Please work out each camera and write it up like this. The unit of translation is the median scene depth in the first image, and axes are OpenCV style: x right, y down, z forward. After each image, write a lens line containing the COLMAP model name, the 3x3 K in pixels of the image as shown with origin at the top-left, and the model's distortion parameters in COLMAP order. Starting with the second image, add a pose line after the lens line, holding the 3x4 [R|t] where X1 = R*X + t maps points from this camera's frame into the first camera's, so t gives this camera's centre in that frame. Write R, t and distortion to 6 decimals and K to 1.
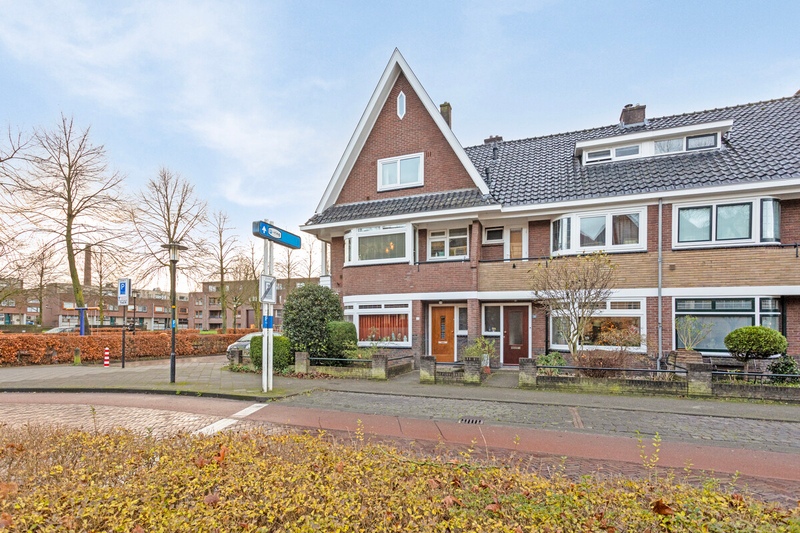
lens RADIAL K [[379.3, 0, 383.2], [0, 379.3, 332.6], [0, 0, 1]] dist [-0.000286, 0.000870]
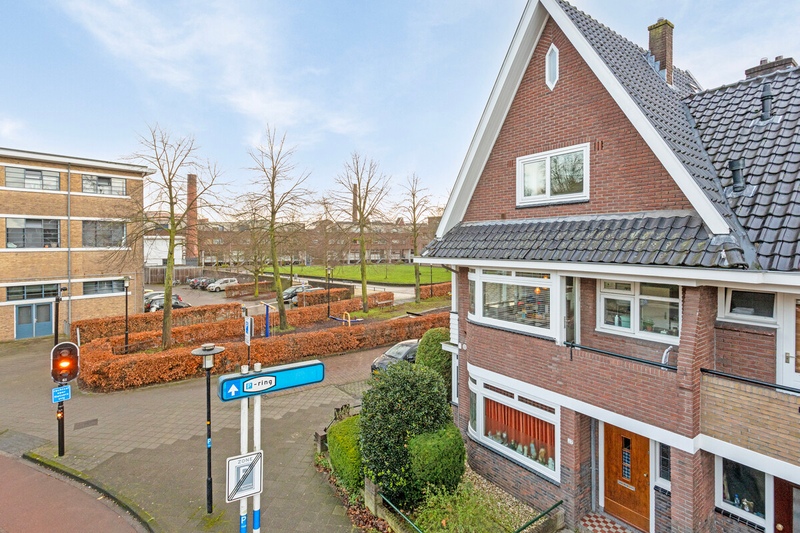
lens RADIAL K [[379.5, 0, 405.8], [0, 379.5, 253.3], [0, 0, 1]] dist [0.007179, 0.000418]
pose [[0.858066, 0.005976, -0.513505, 0.169191], [-0.003175, 0.999975, 0.006331, -0.320145], [0.513530, -0.003802, 0.858063, 0.375967]]
